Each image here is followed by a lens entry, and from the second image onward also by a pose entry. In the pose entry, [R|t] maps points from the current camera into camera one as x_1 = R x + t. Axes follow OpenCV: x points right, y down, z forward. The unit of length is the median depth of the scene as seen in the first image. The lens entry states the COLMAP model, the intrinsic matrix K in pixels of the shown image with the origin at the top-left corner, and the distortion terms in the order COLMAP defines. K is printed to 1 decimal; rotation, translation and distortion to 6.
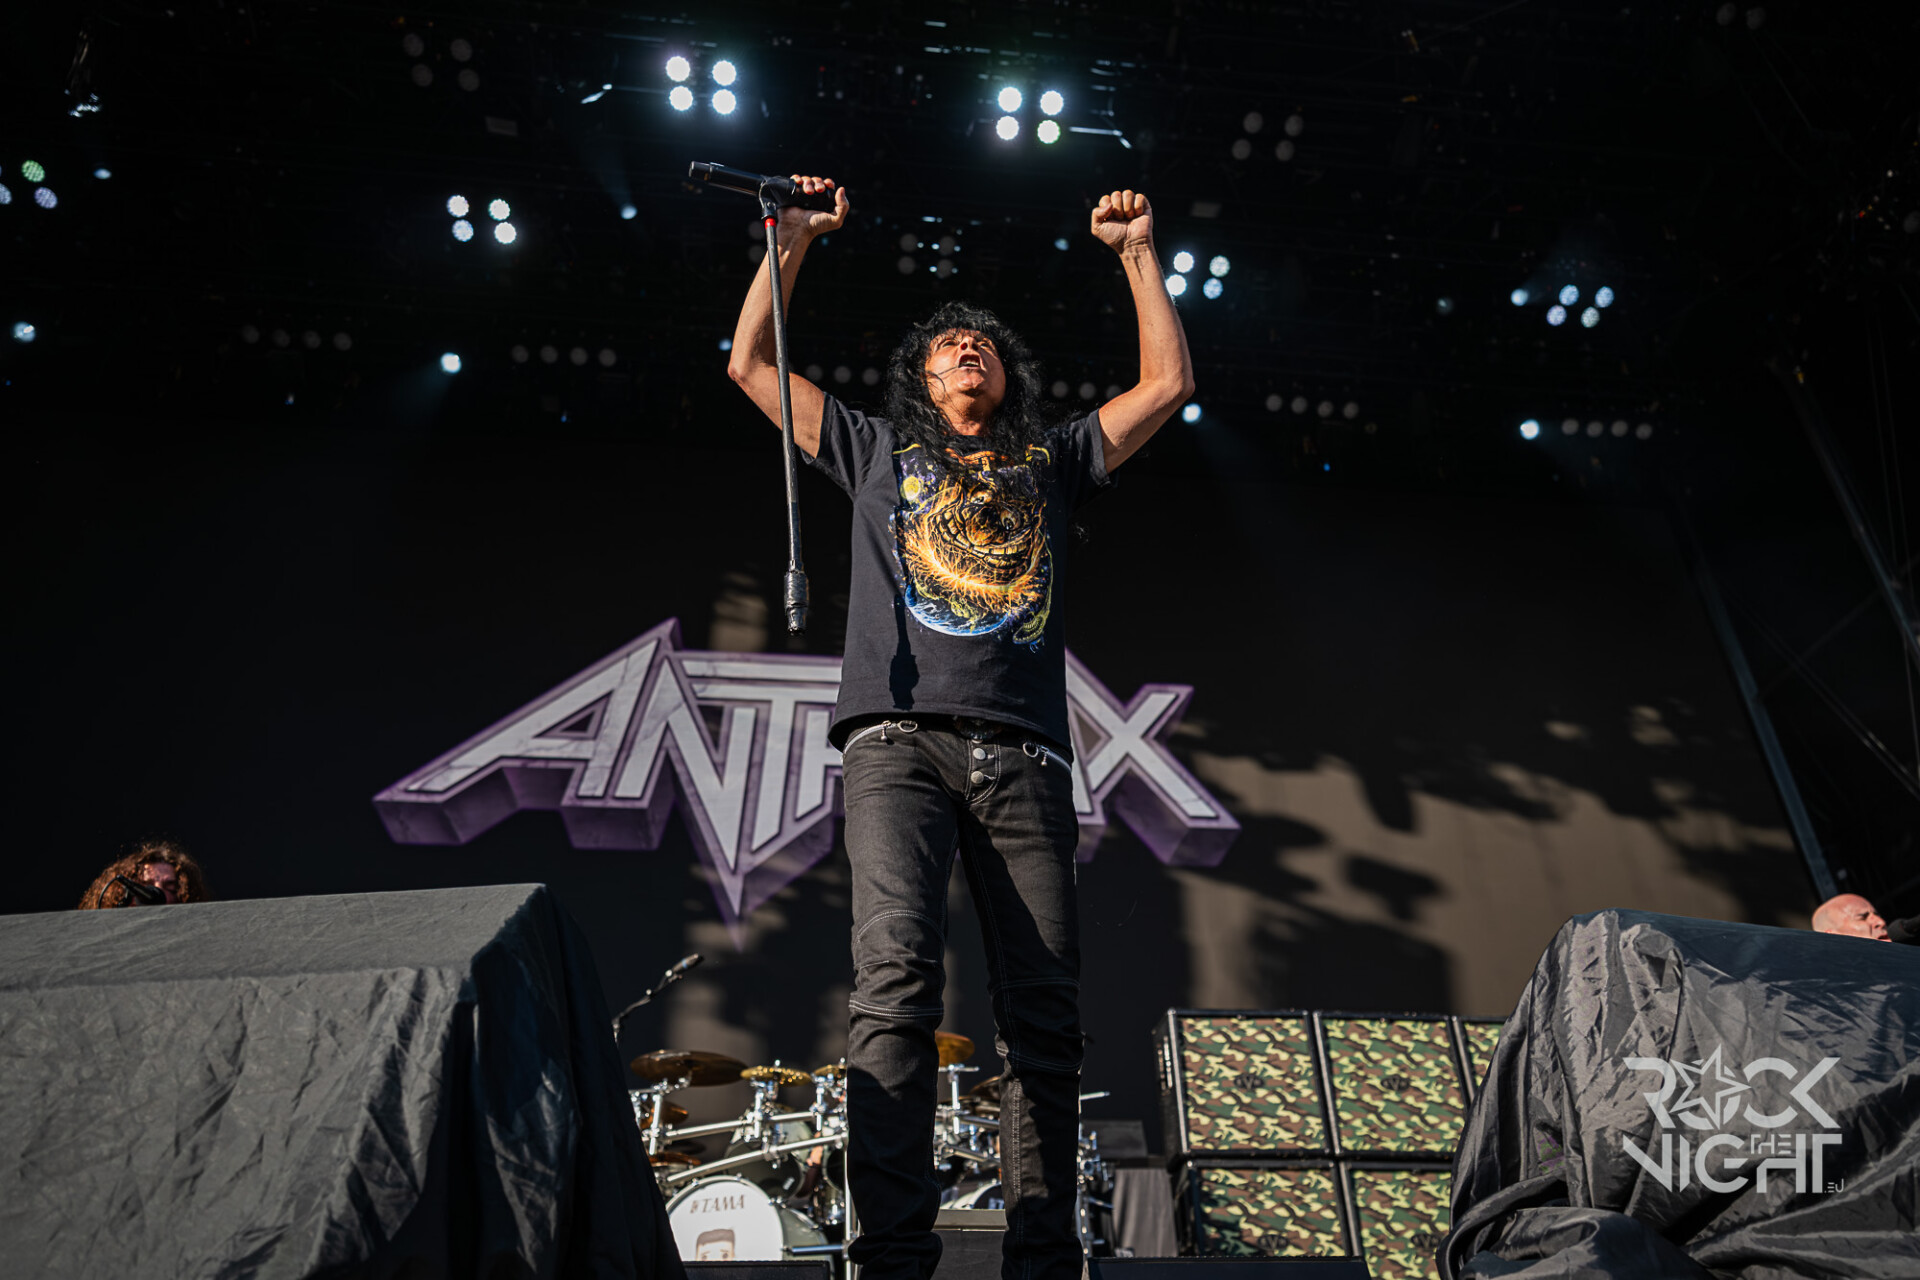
lens RADIAL K [[1408.3, 0, 968.0], [0, 1408.3, 650.3], [0, 0, 1]] dist [-0.002859, 0.002413]
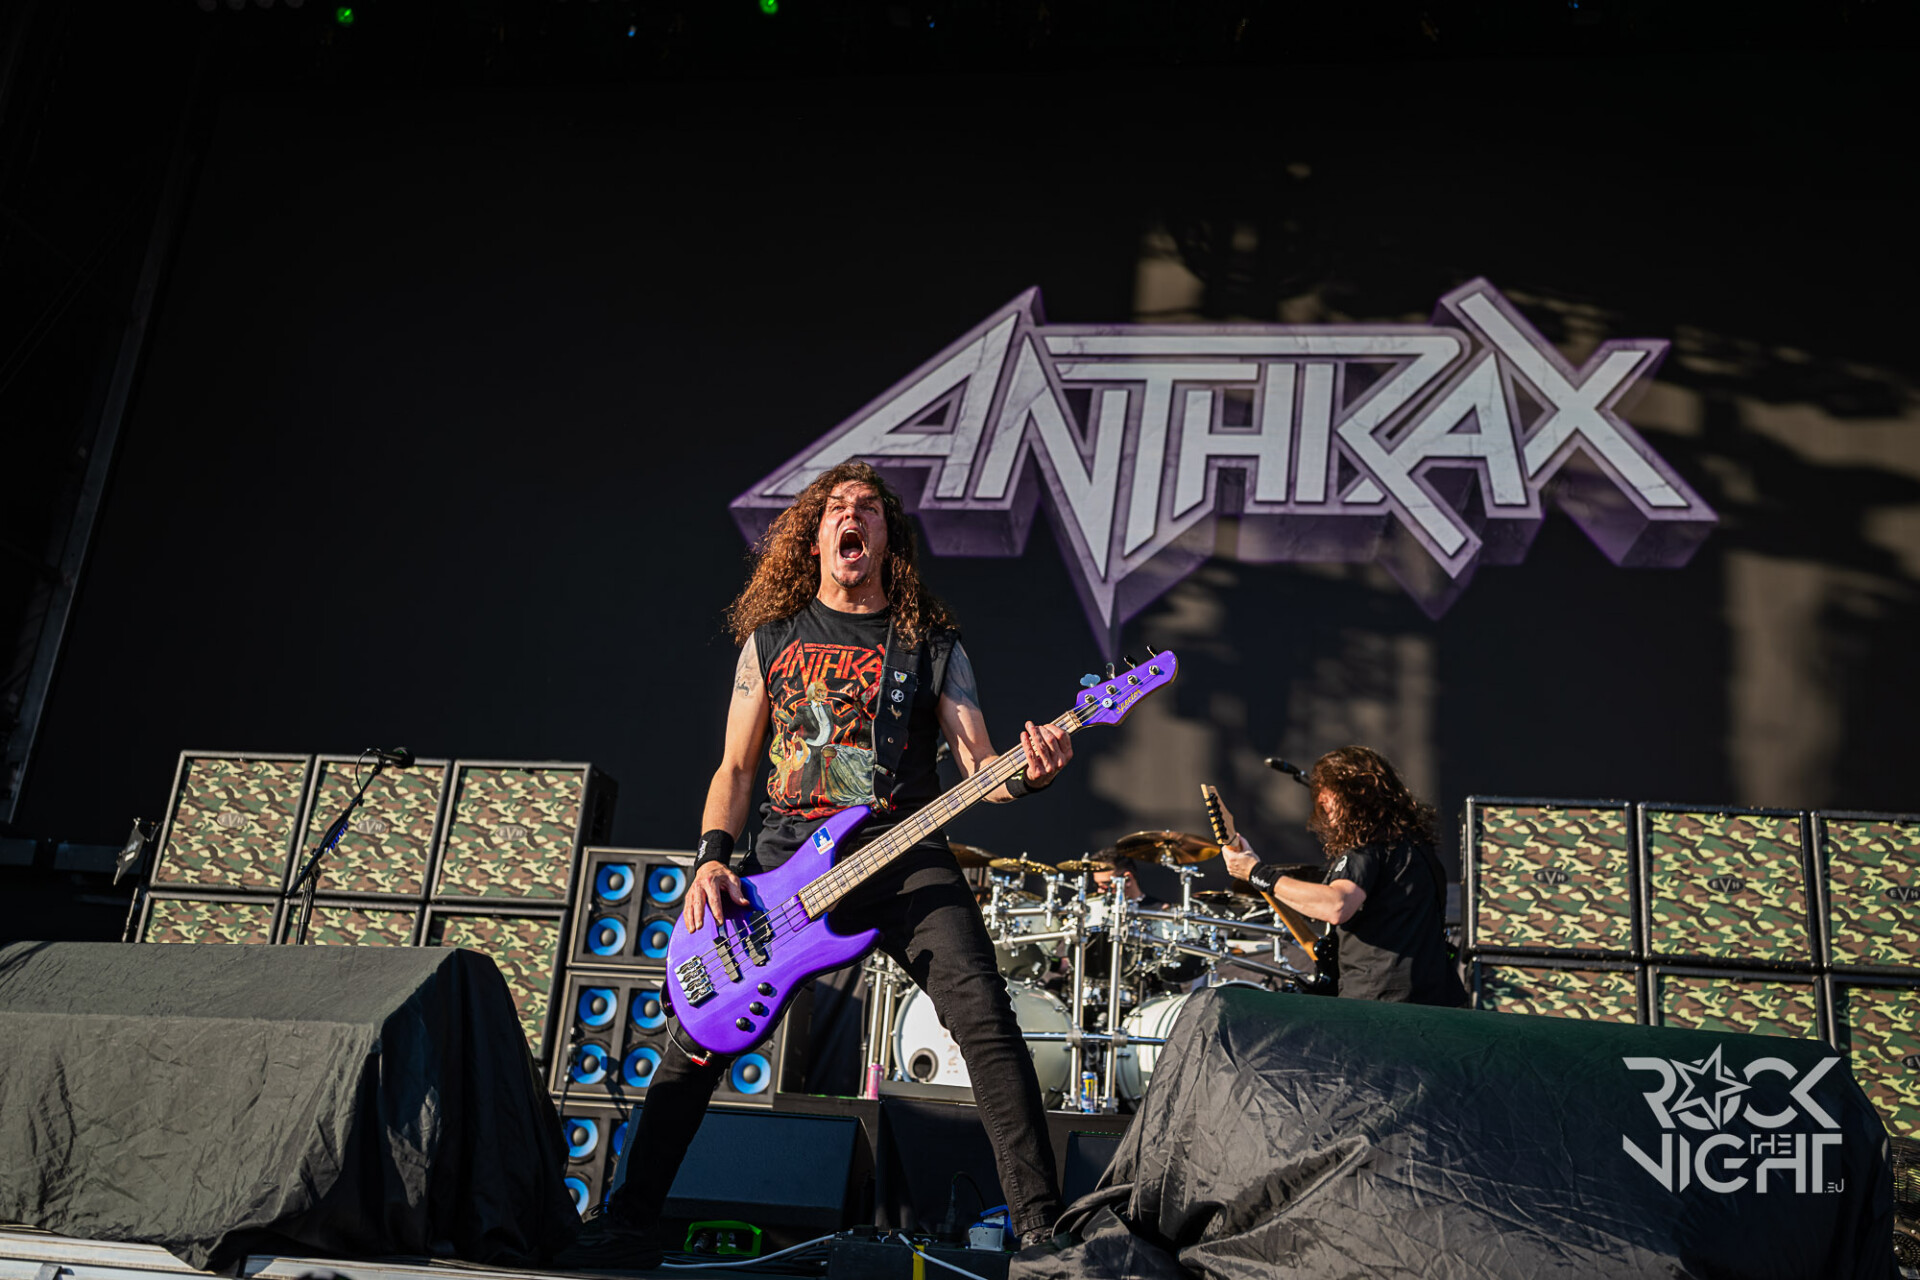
lens RADIAL K [[1725.9, 0, 1027.1], [0, 1725.9, 639.1], [0, 0, 1]] dist [-0.004445, 0.011819]
pose [[0.961989, 0.006734, -0.273007, 0.087435], [0.057850, 0.971984, 0.227817, -0.060045], [0.266892, -0.234951, 0.934648, -0.054012]]
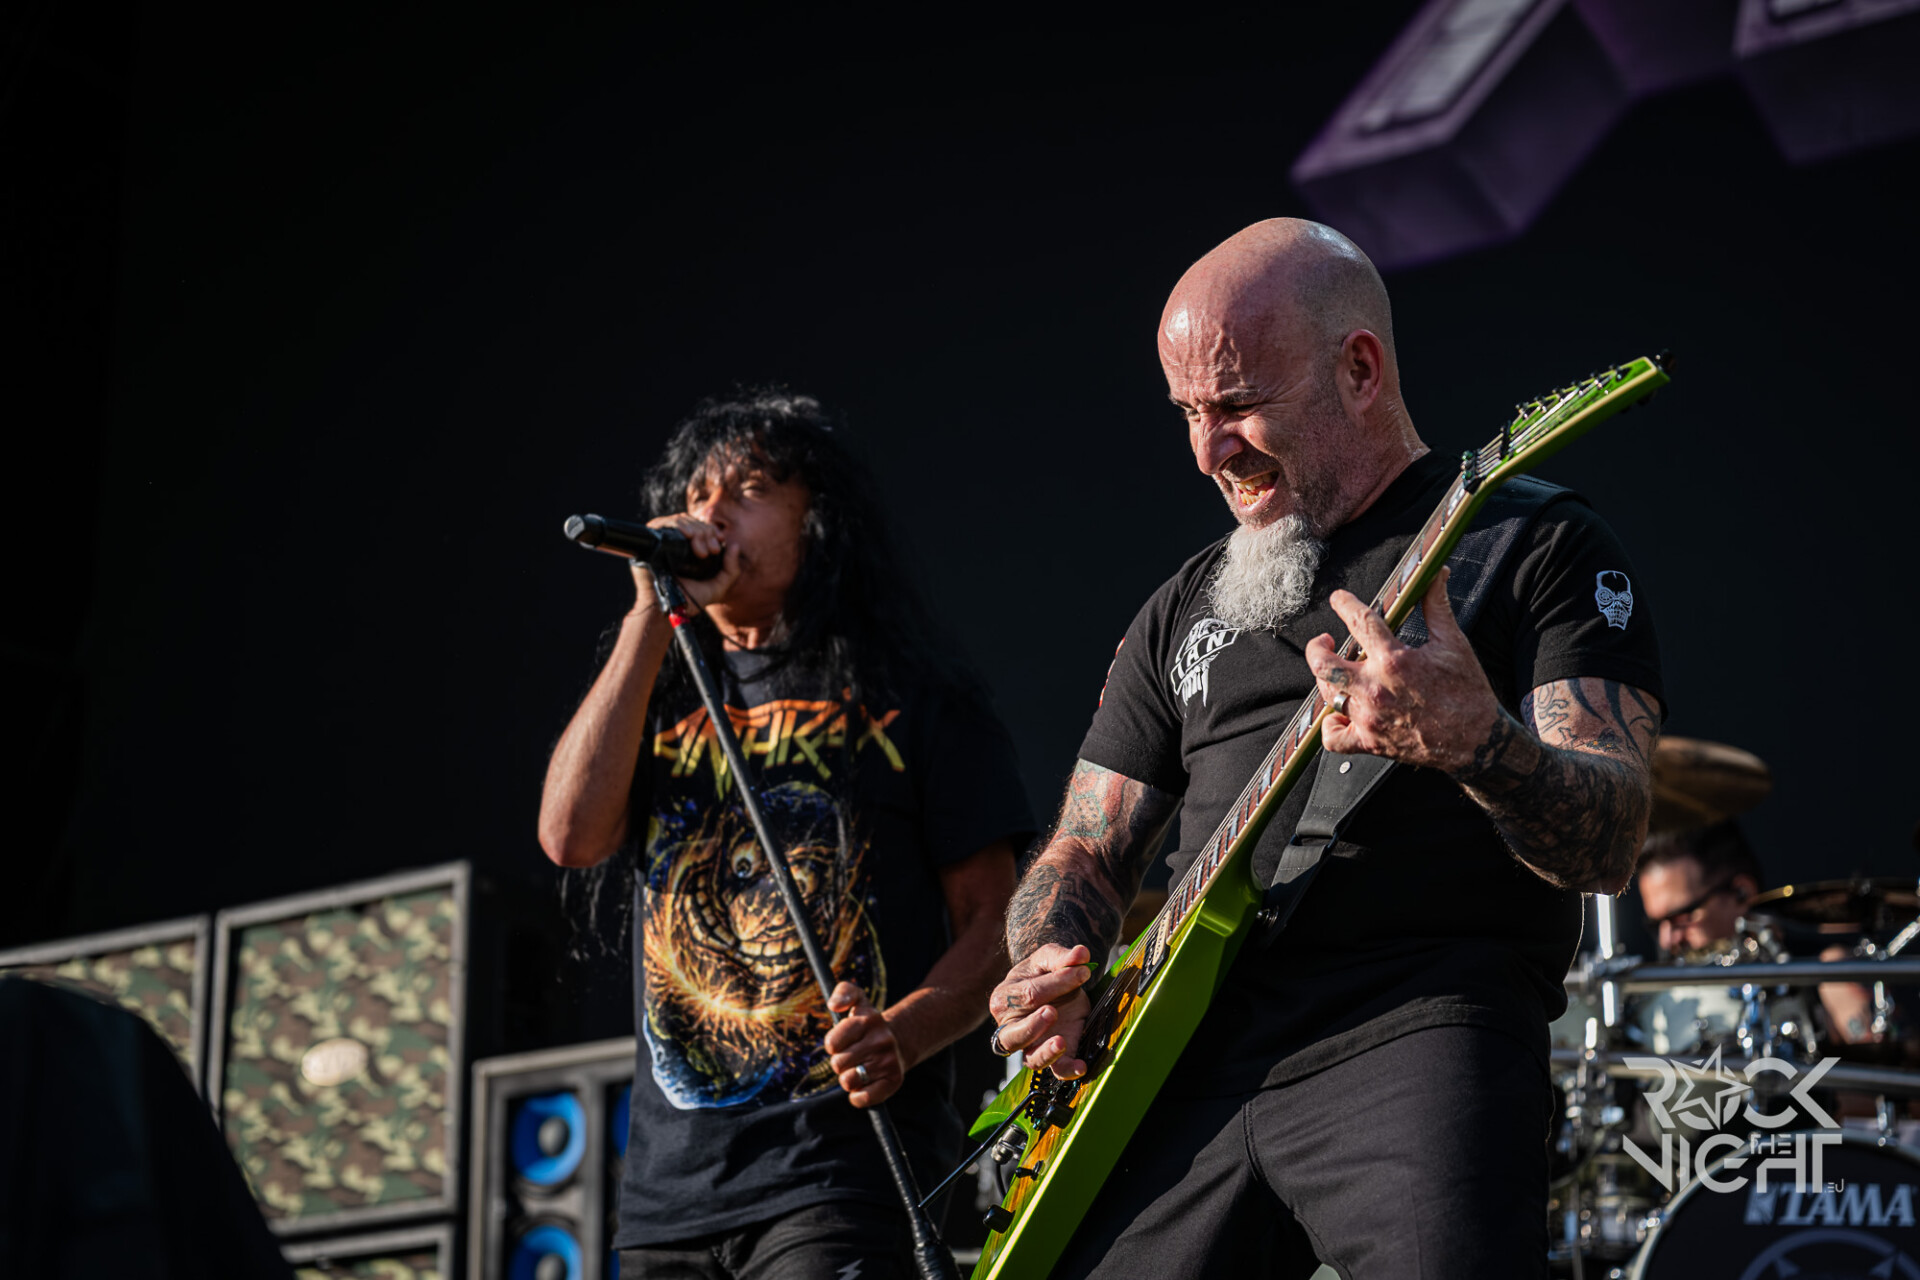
lens RADIAL K [[4201.9, 0, 959.4], [0, 4201.9, 642.1], [0, 0, 1]] dist [0.030114, 0.220268]
pose [[0.733715, -0.174936, -0.656551, 0.231394], [0.356507, 0.921710, 0.152820, 0.015867], [0.578416, -0.346191, 0.738638, 0.067724]]
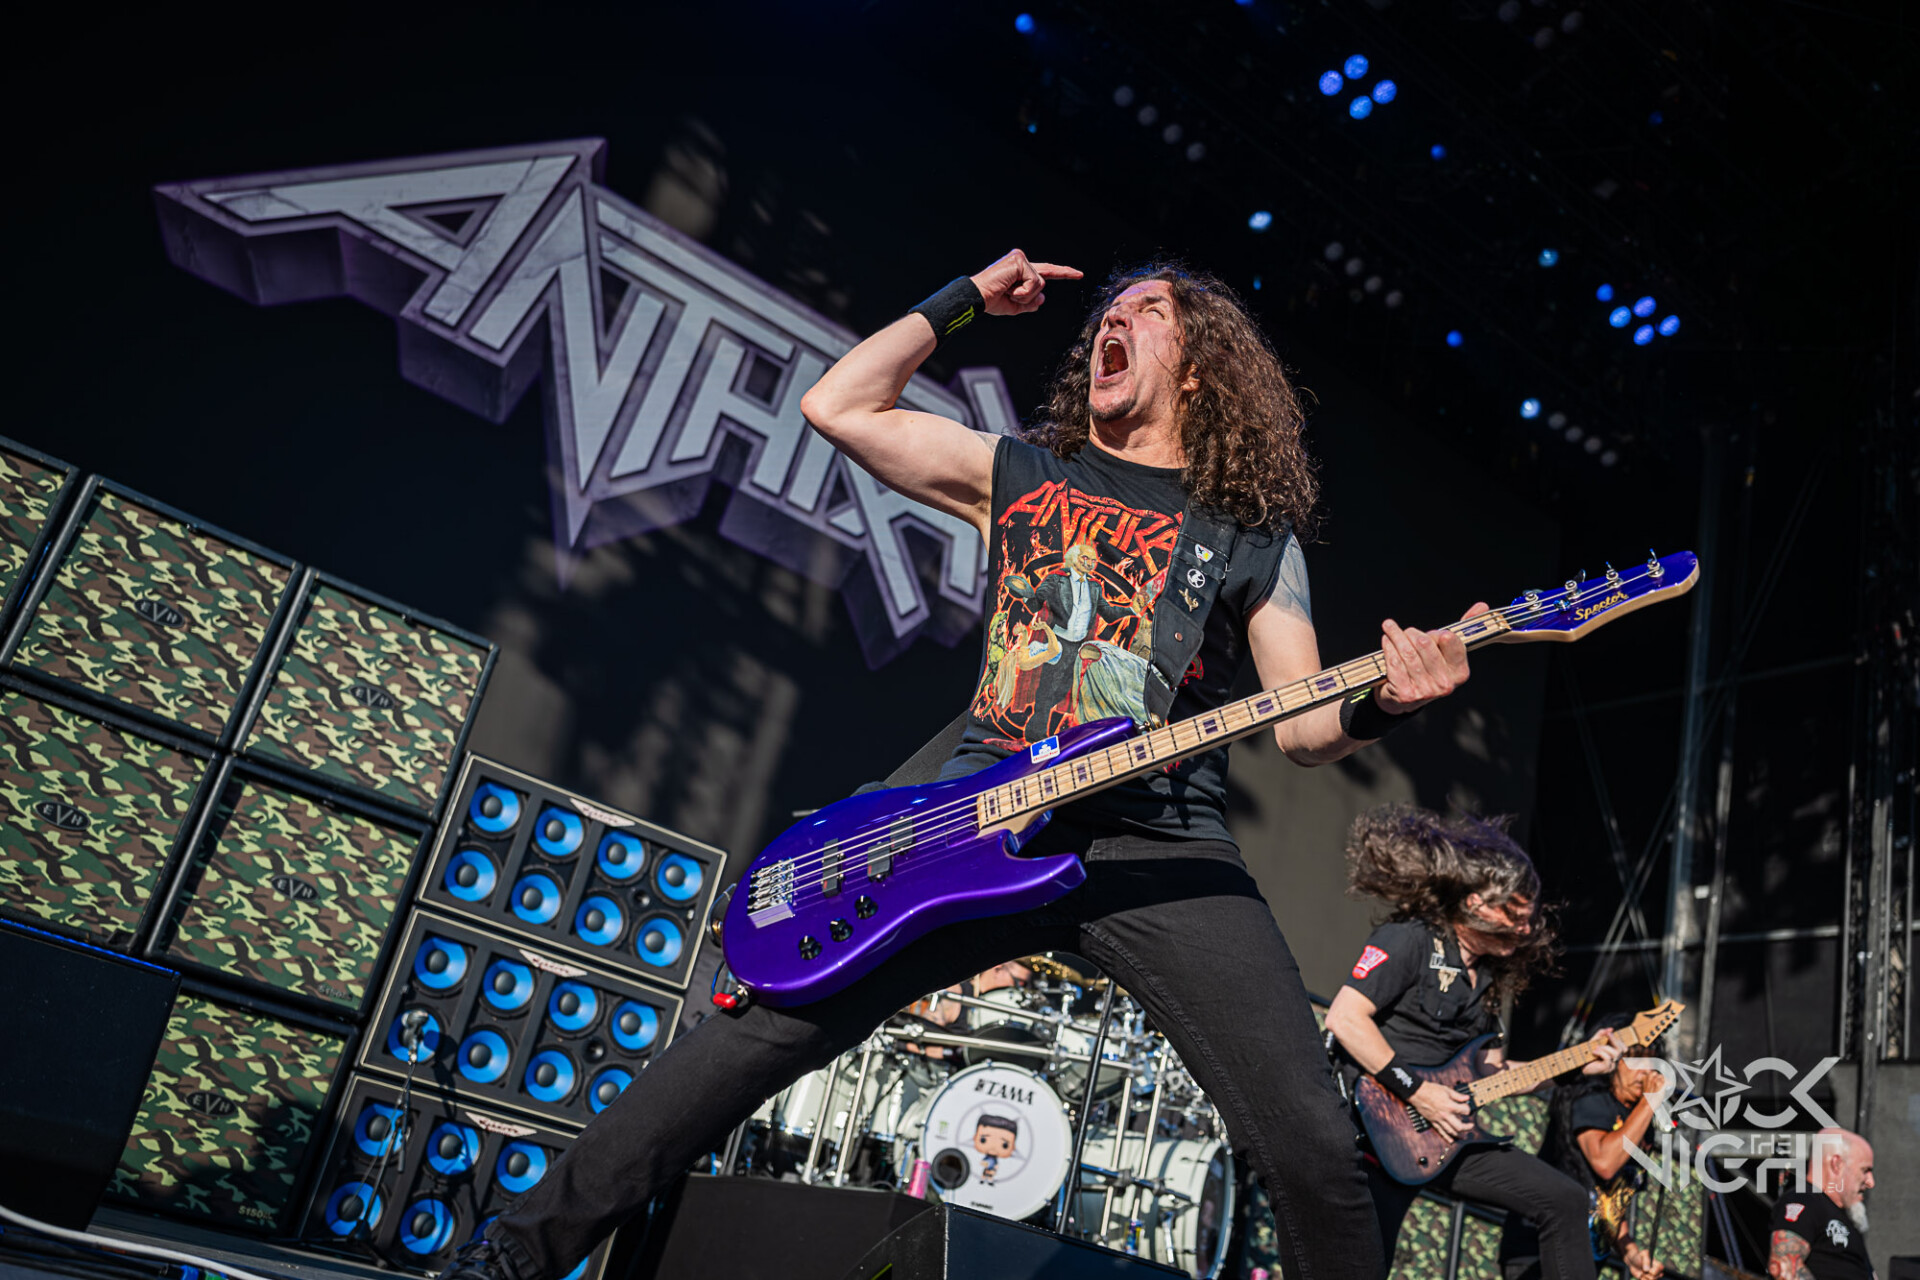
lens RADIAL K [[1723.3, 0, 1054.5], [0, 1723.3, 664.1], [0, 0, 1]] dist [0.000574, 0.001150]
pose [[0.835300, 0.390817, 0.386700, -0.281990], [-0.469873, 0.872655, 0.133015, -0.014808], [-0.285471, -0.292807, 0.912562, -0.003349]]
